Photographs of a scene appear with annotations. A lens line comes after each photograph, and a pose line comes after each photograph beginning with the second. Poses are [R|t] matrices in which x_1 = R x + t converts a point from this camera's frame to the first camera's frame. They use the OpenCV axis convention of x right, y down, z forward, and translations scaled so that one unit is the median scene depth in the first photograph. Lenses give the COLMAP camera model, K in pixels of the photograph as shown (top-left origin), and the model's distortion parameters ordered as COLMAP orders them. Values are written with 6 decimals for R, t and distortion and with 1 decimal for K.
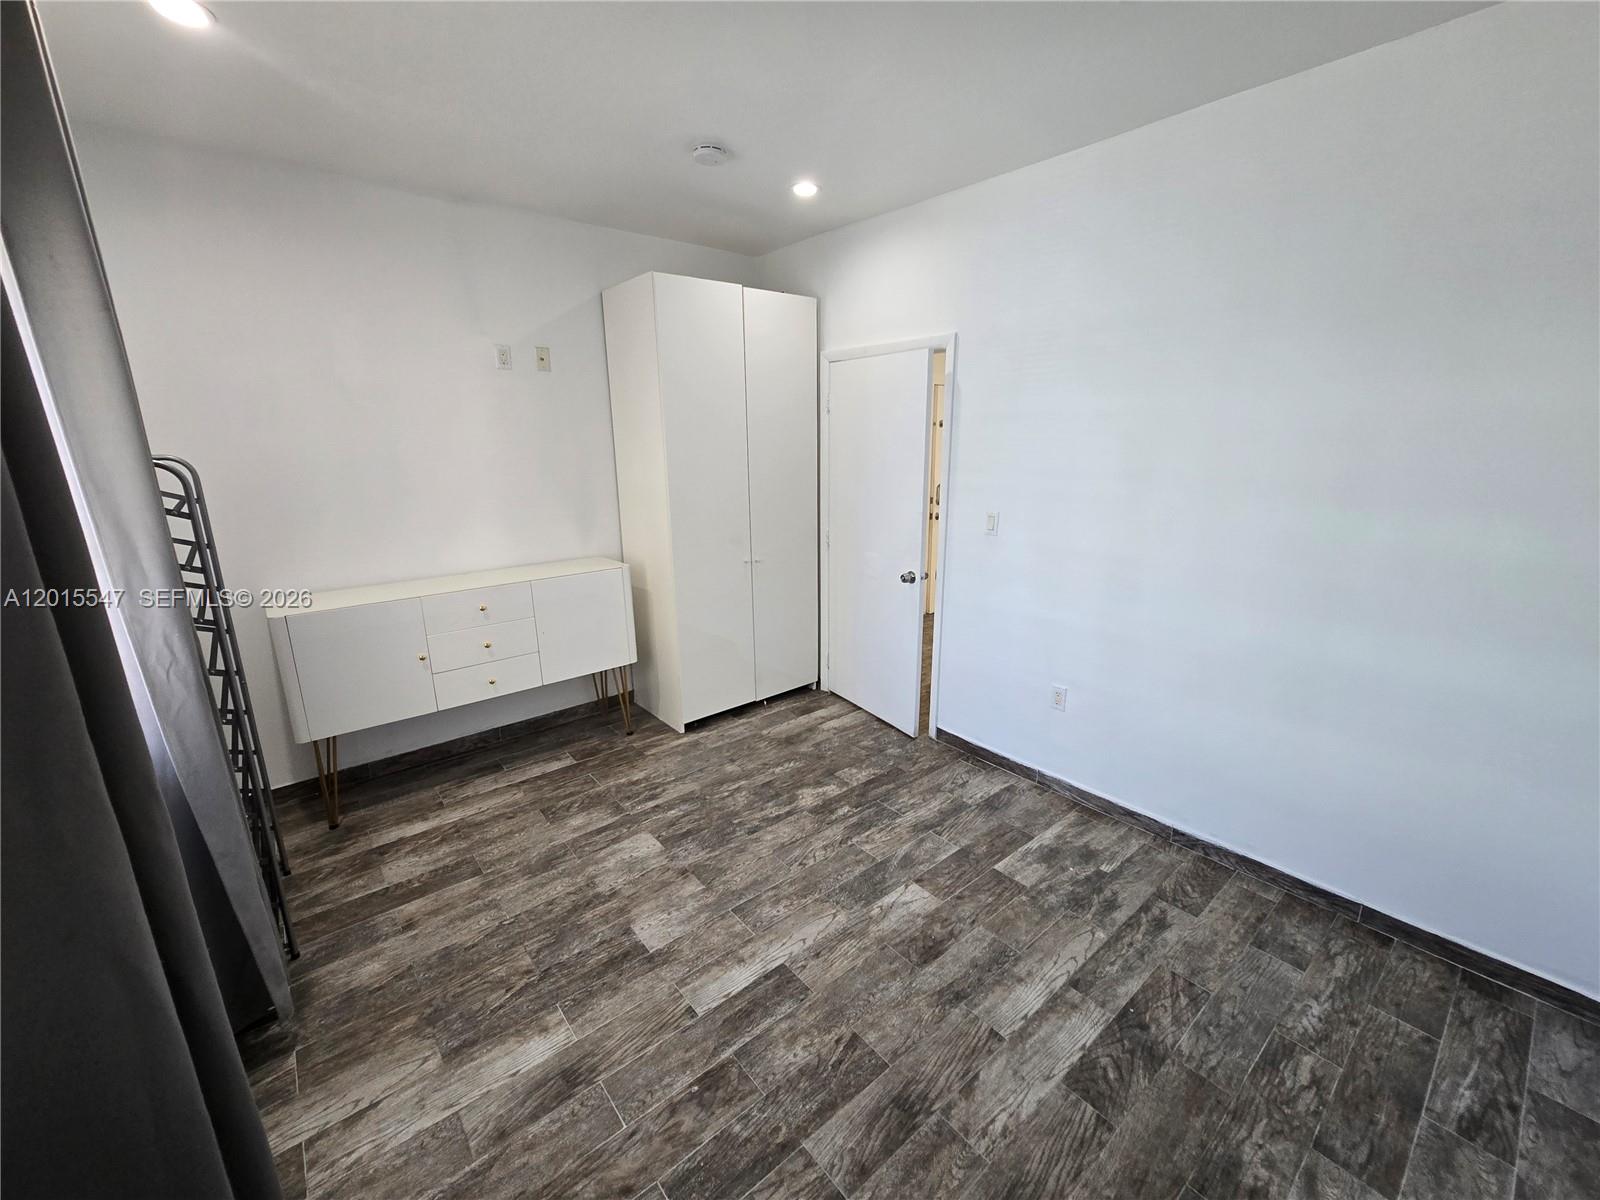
lens RADIAL K [[656.6, 0, 801.4], [0, 656.6, 599.5], [0, 0, 1]] dist [-0.001355, -0.001165]
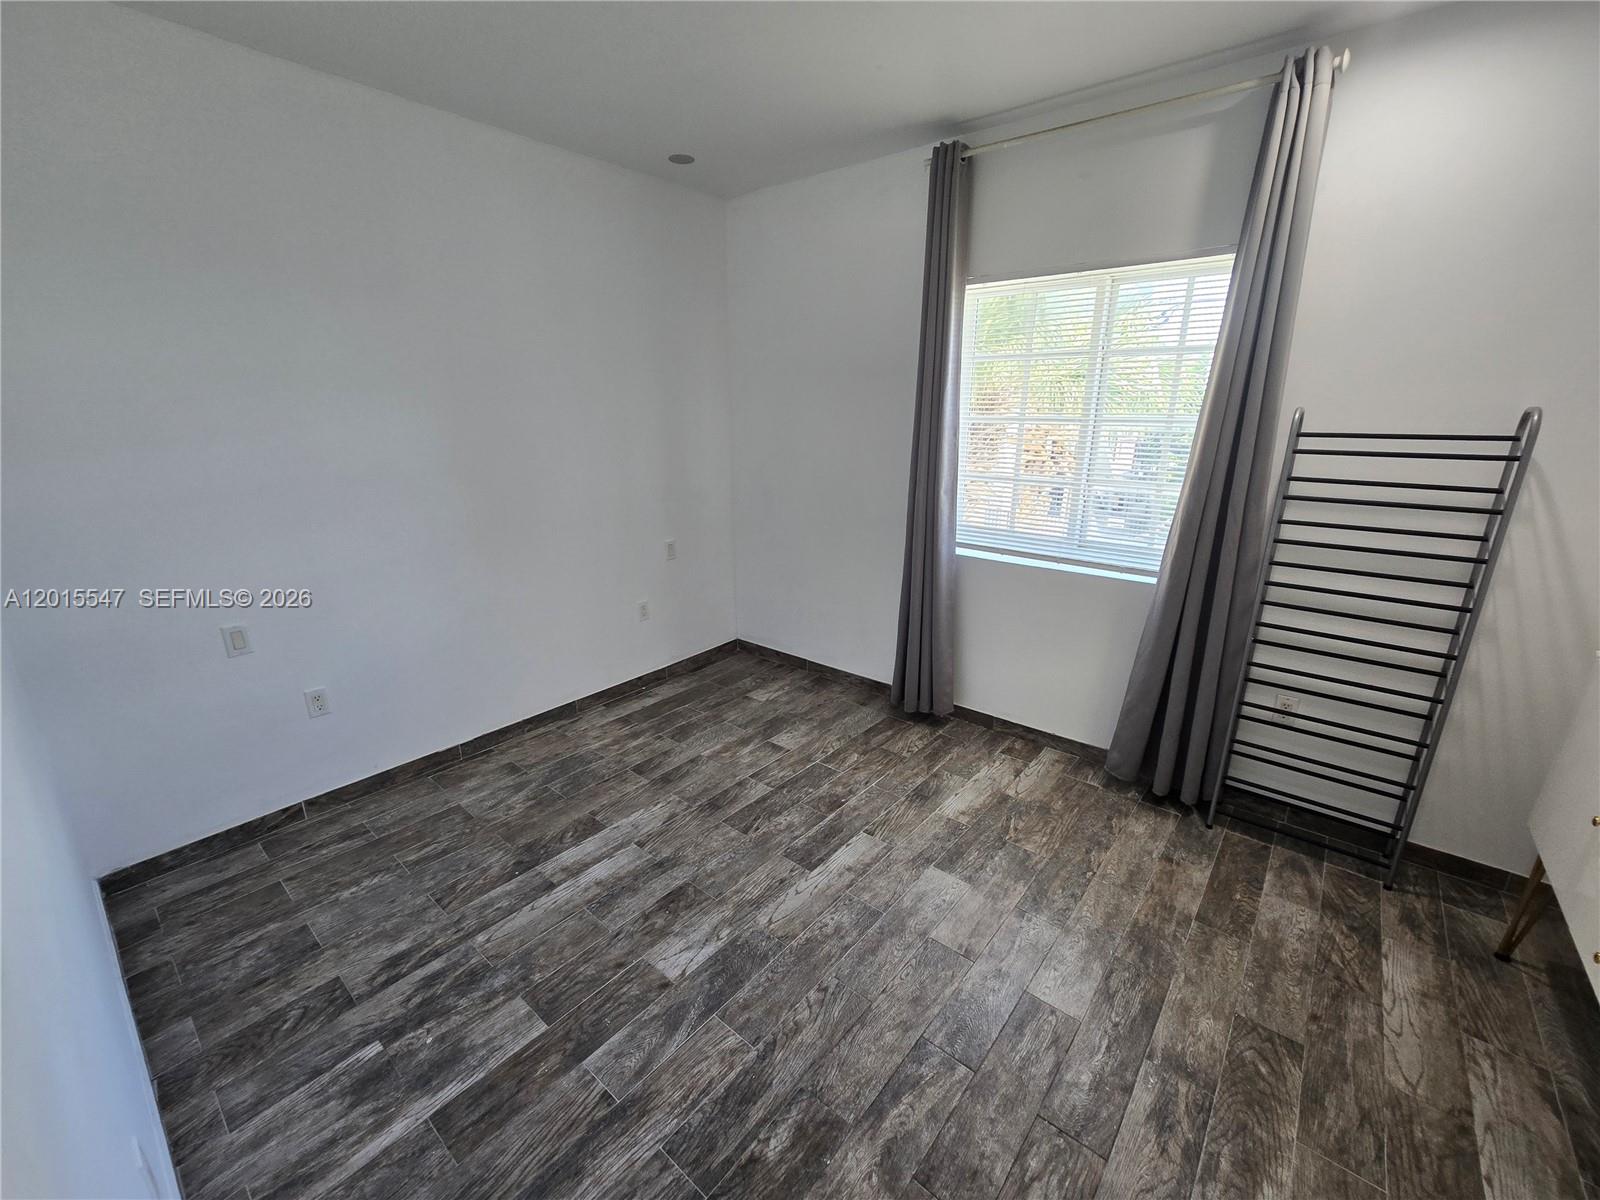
lens RADIAL K [[656.6, 0, 800.9], [0, 656.6, 592.4], [0, 0, 1]] dist [-0.001355, -0.001165]
pose [[-0.984050, 0.053258, -0.169735, 0.135524], [-0.039132, 0.865957, 0.498585, -0.362357], [0.173537, 0.497274, -0.850061, 1.515622]]
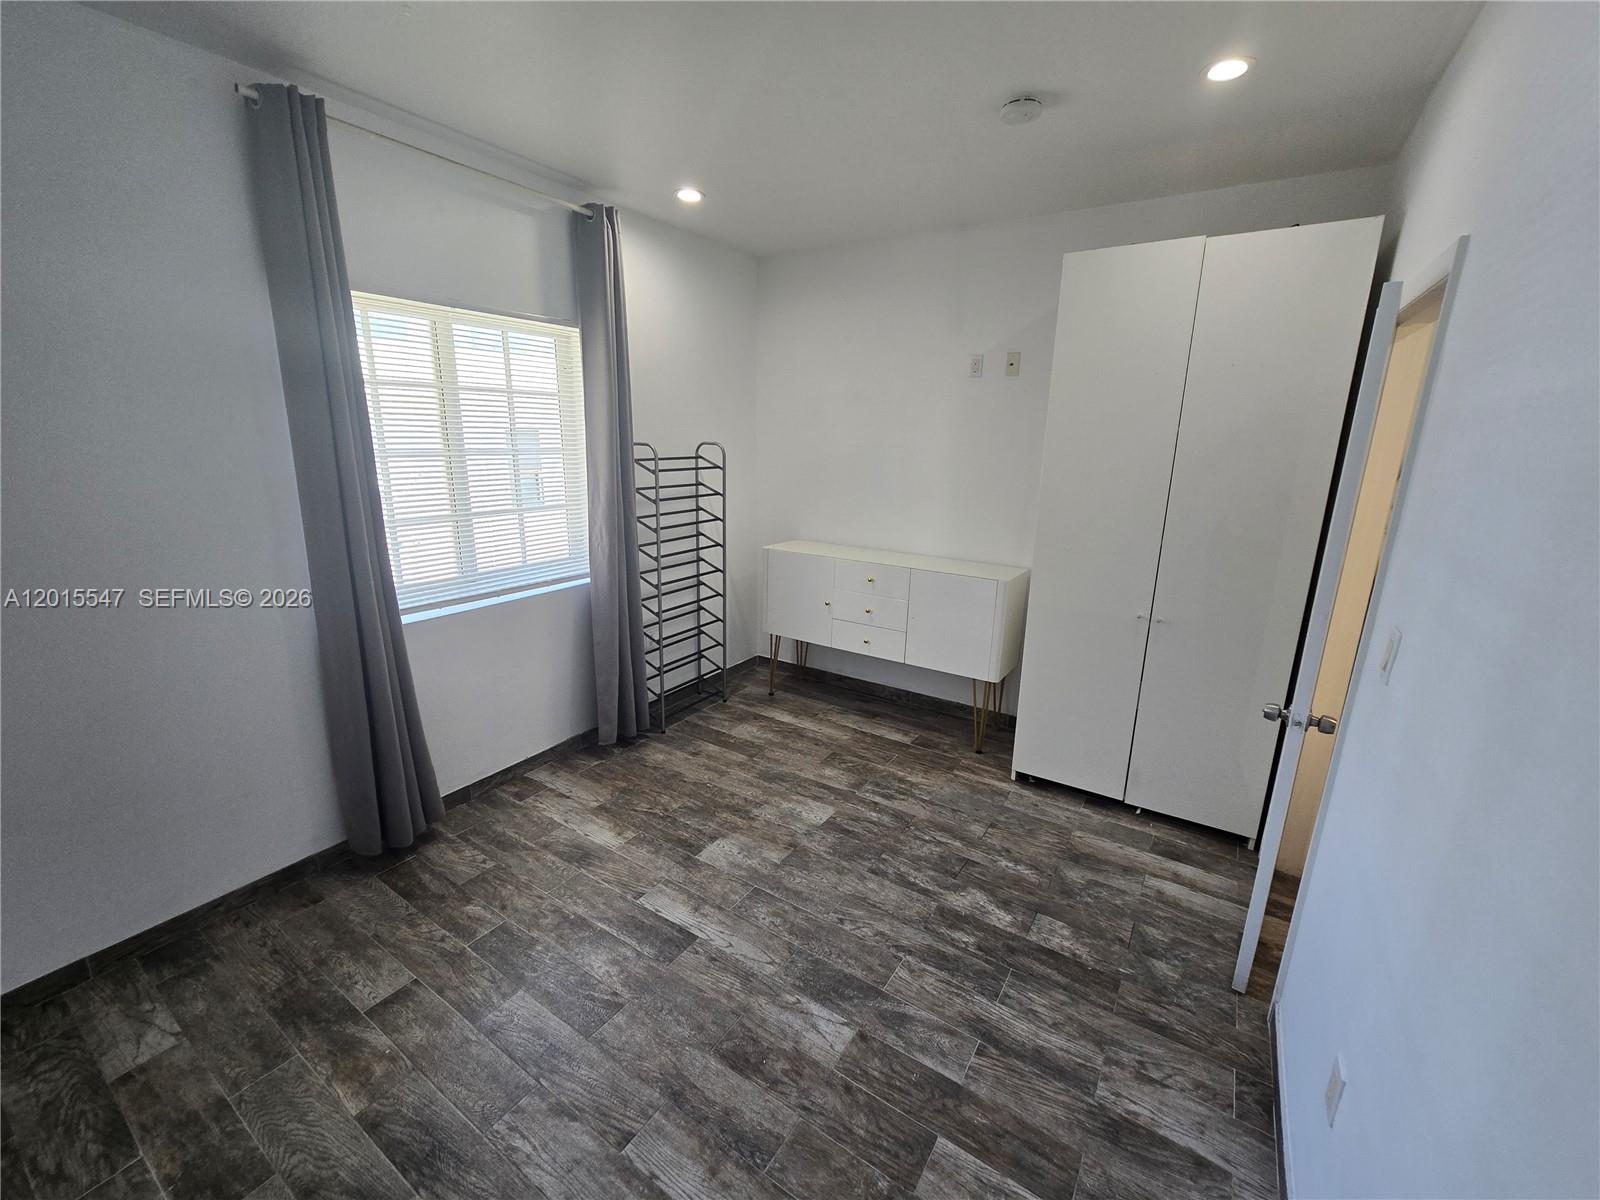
lens RADIAL K [[656.6, 0, 801.8], [0, 656.6, 598.1], [0, 0, 1]] dist [-0.001355, -0.001165]
pose [[0.289002, 0.248884, -0.924410, 0.764988], [-0.256944, 0.950350, 0.175538, -0.171560], [0.922202, 0.186791, 0.338603, 0.616084]]
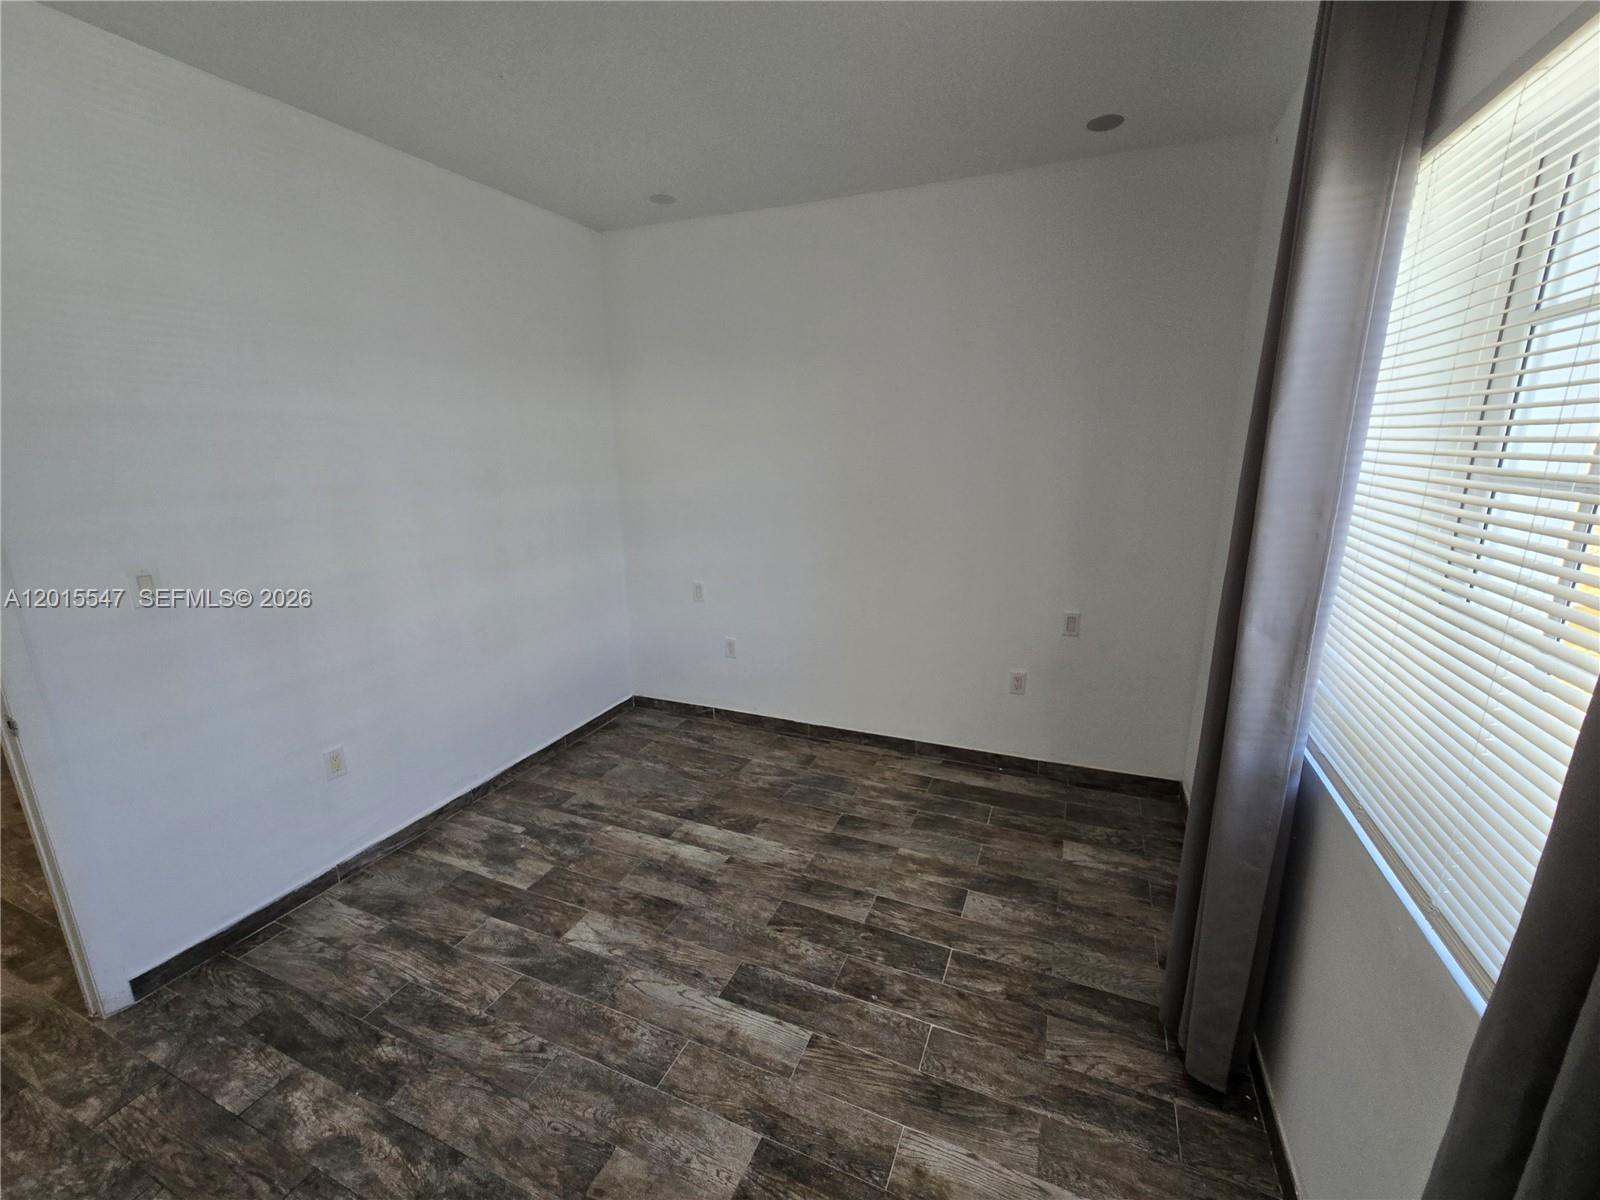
lens RADIAL K [[656.6, 0, 809.3], [0, 656.6, 595.1], [0, 0, 1]] dist [-0.001355, -0.001165]
pose [[-0.461106, -0.192336, 0.866249, -0.701710], [0.232562, 0.915906, 0.327155, -0.220912], [-0.856327, 0.352310, -0.377600, 0.924902]]
